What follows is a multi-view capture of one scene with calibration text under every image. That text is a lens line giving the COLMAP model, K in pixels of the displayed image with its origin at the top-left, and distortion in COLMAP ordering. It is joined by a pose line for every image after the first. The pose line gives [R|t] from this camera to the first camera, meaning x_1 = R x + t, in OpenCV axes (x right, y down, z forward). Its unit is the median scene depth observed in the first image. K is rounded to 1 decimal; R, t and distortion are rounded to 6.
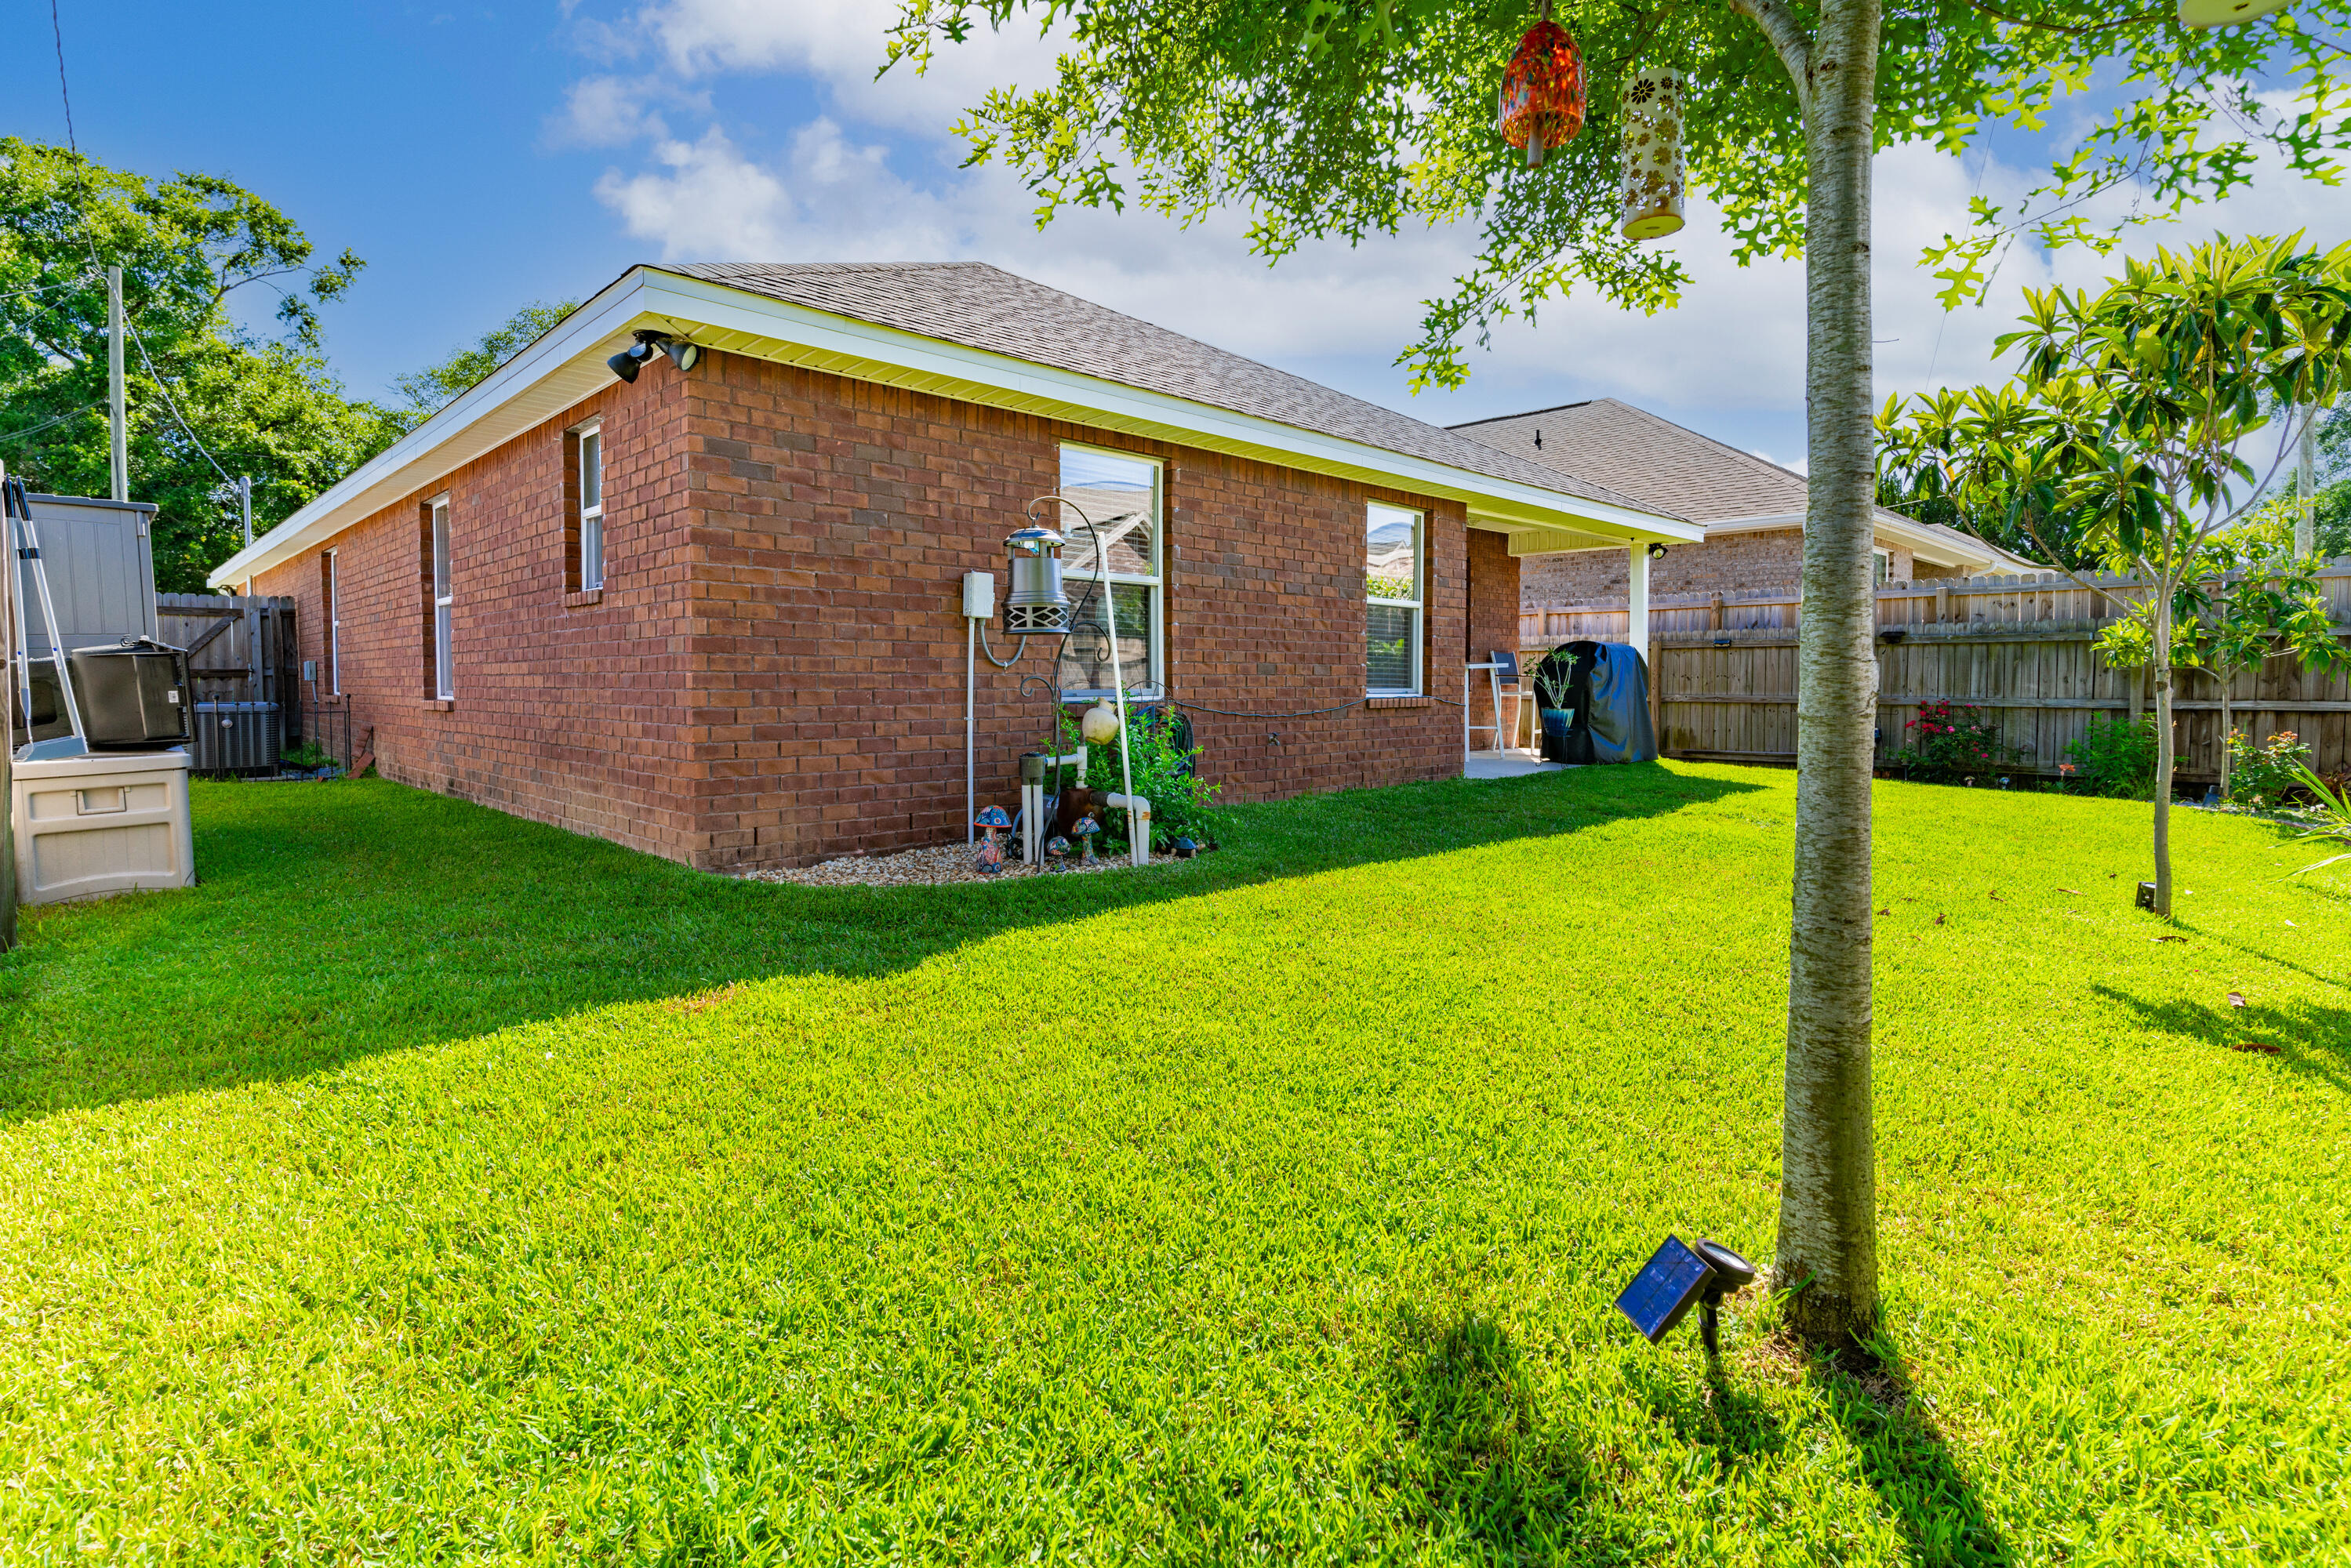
lens RADIAL K [[1174.0, 0, 1172.1], [0, 1174.0, 732.8], [0, 0, 1]] dist [0.007525, 0.001844]
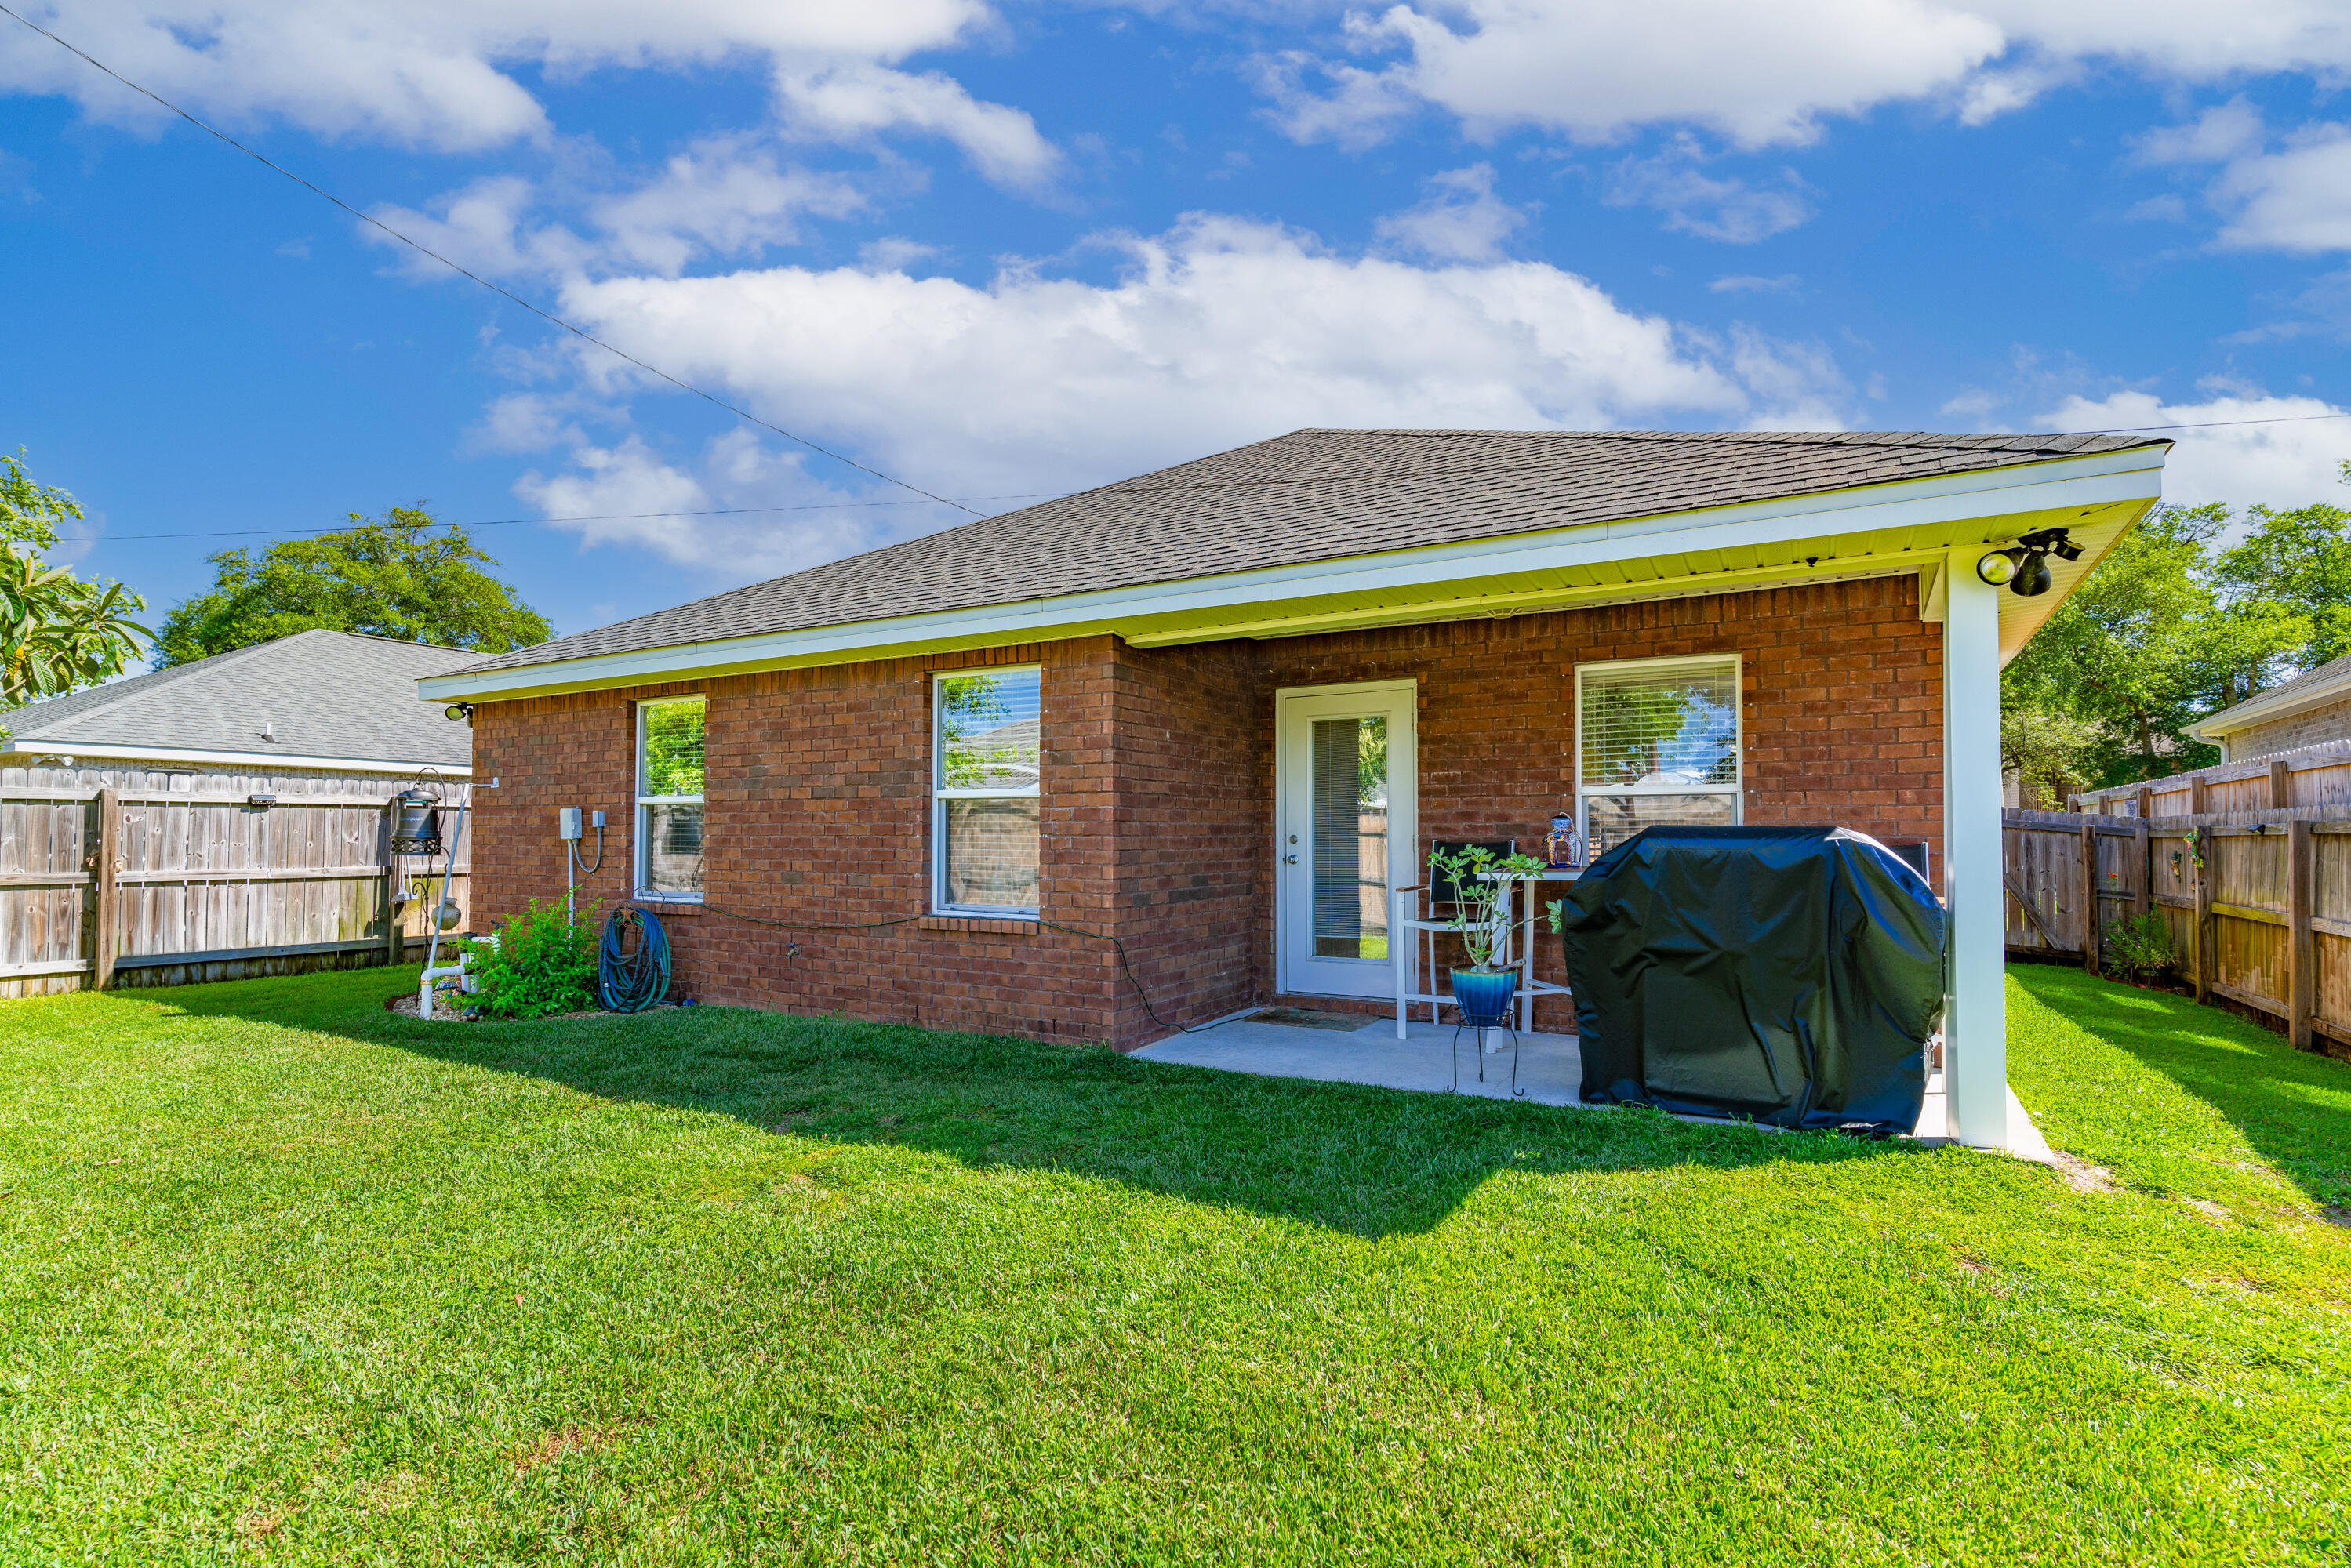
lens RADIAL K [[1163.9, 0, 1175.5], [0, 1163.9, 784.0], [0, 0, 1]] dist [0.005401, 0.000394]
pose [[0.210101, -0.024154, -0.977381, 1.111233], [-0.035097, 0.998864, -0.032229, -0.113392], [0.977050, 0.041075, 0.209015, 1.117762]]
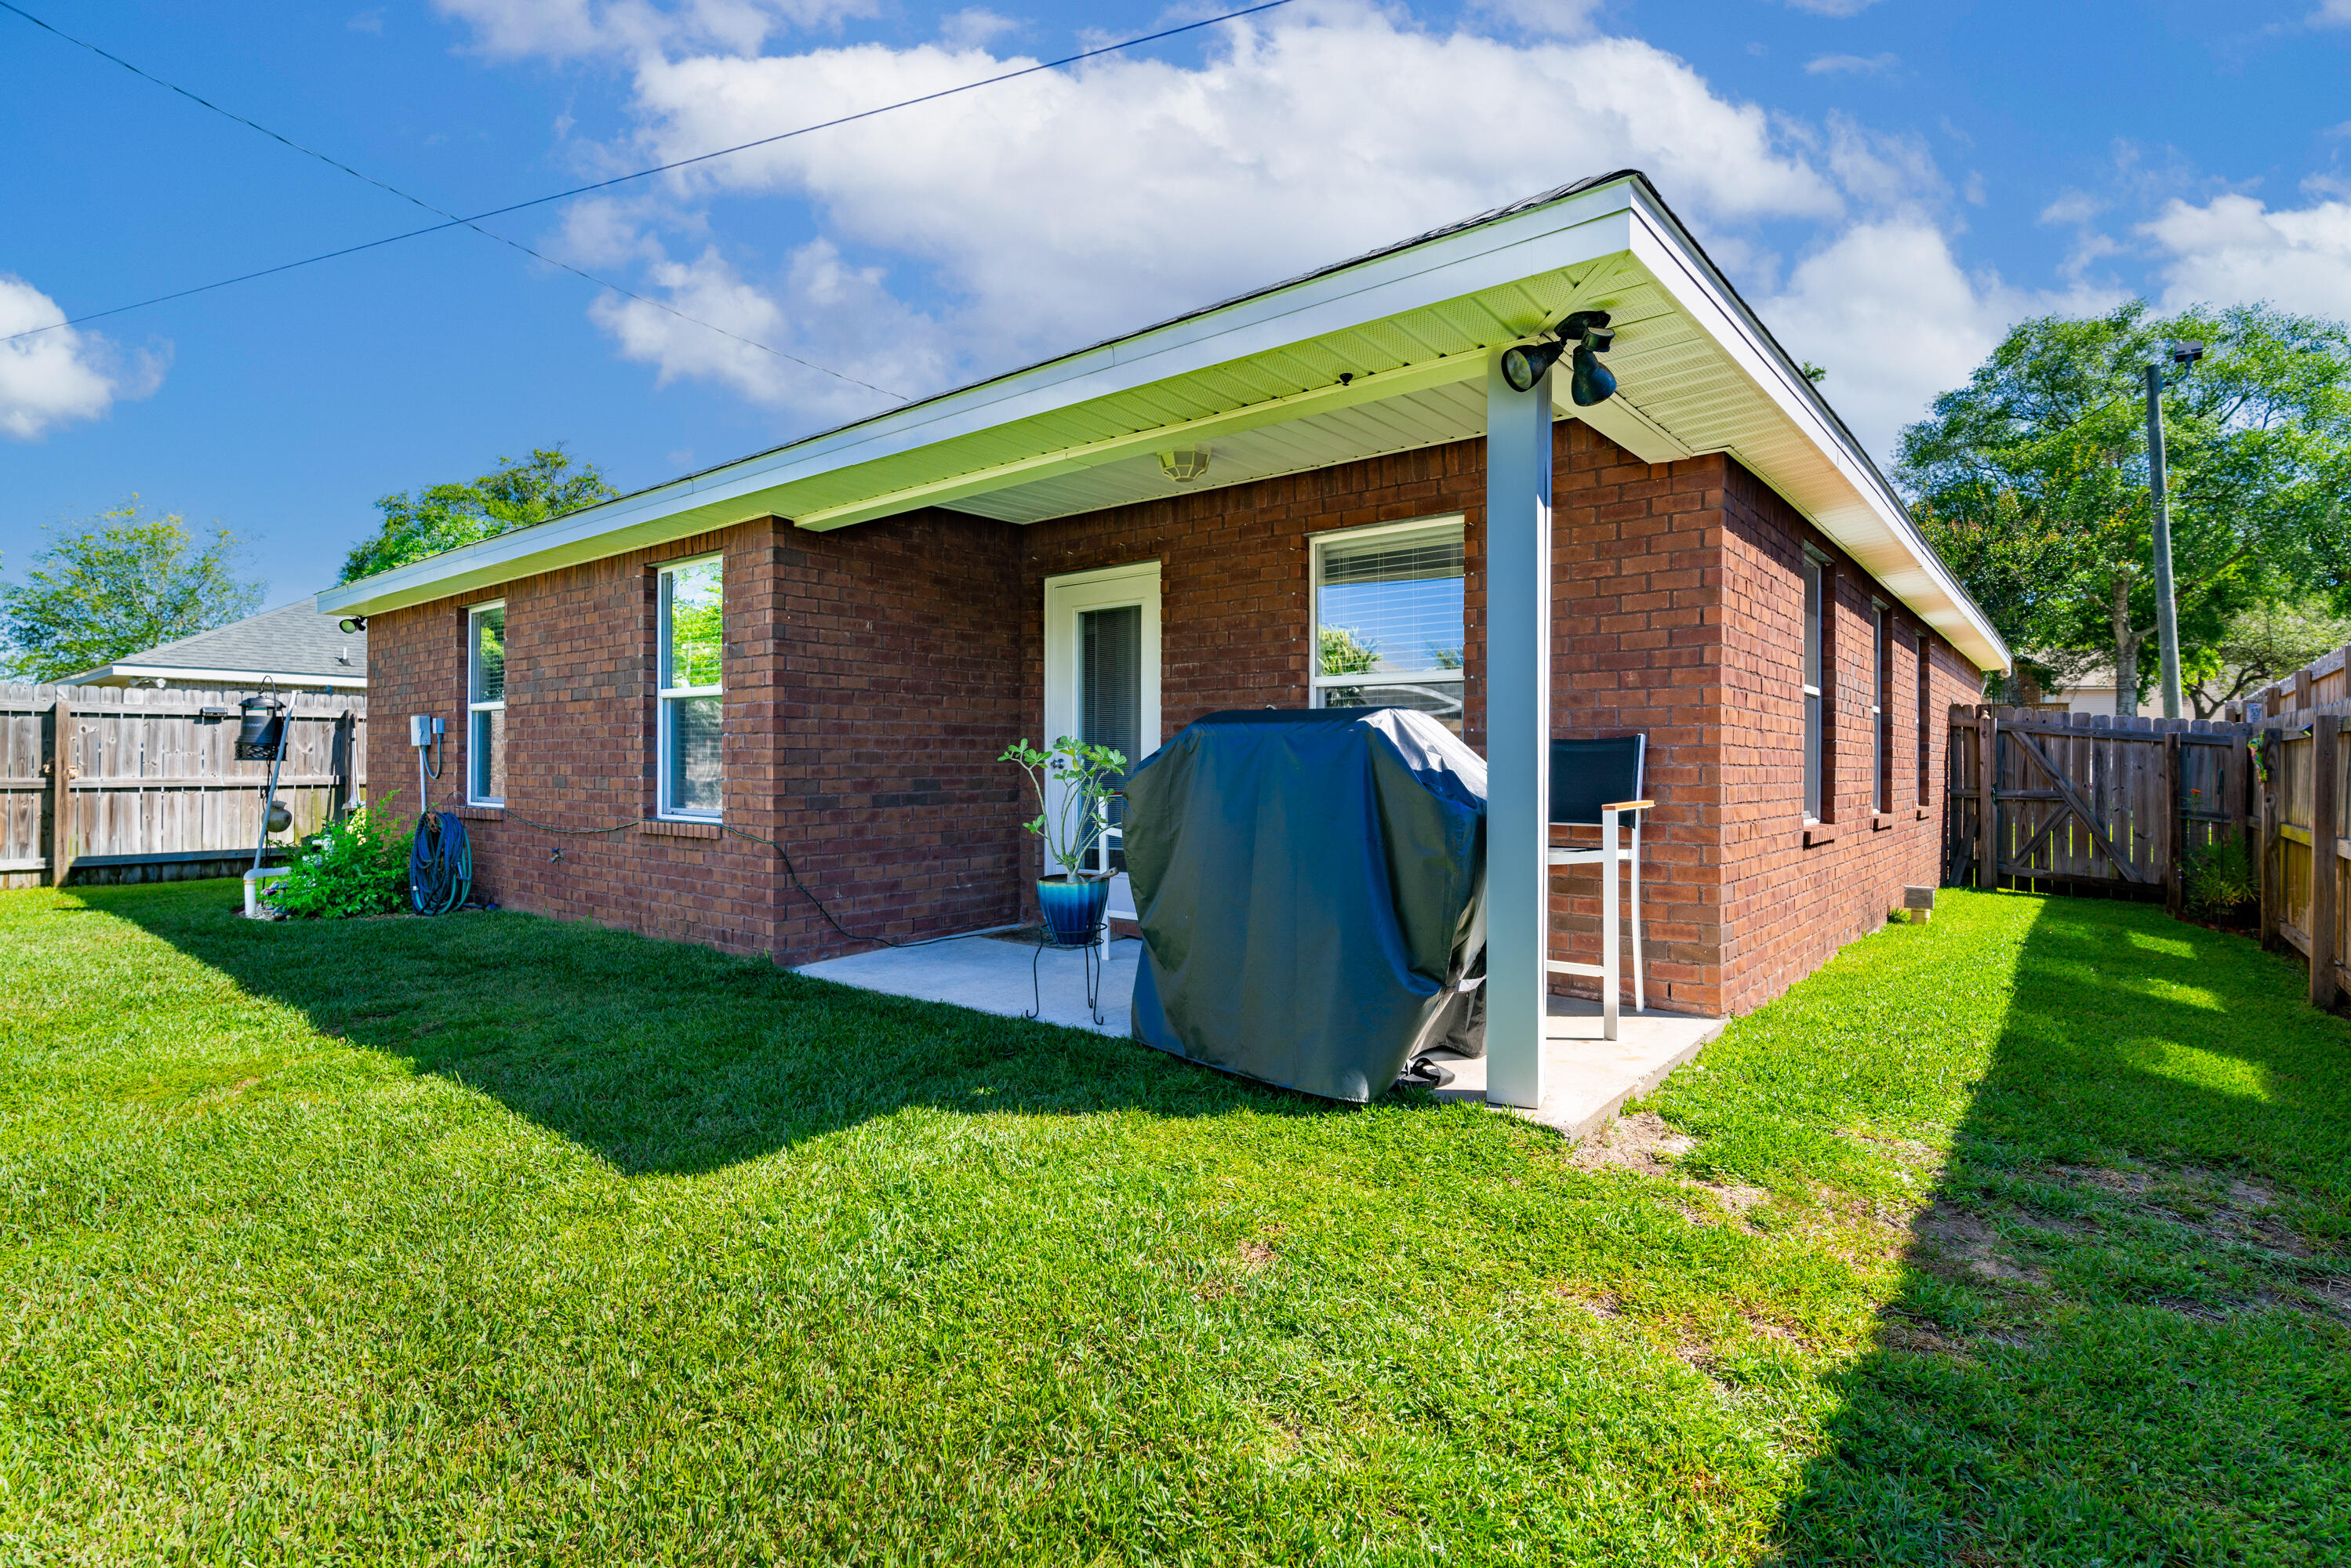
lens RADIAL K [[1174.0, 0, 1172.1], [0, 1174.0, 732.8], [0, 0, 1]] dist [0.007525, 0.001844]
pose [[0.050177, -0.005240, -0.998727, 1.081054], [-0.033171, 0.999426, -0.006910, -0.105487], [0.998189, 0.033476, 0.049975, 1.466638]]
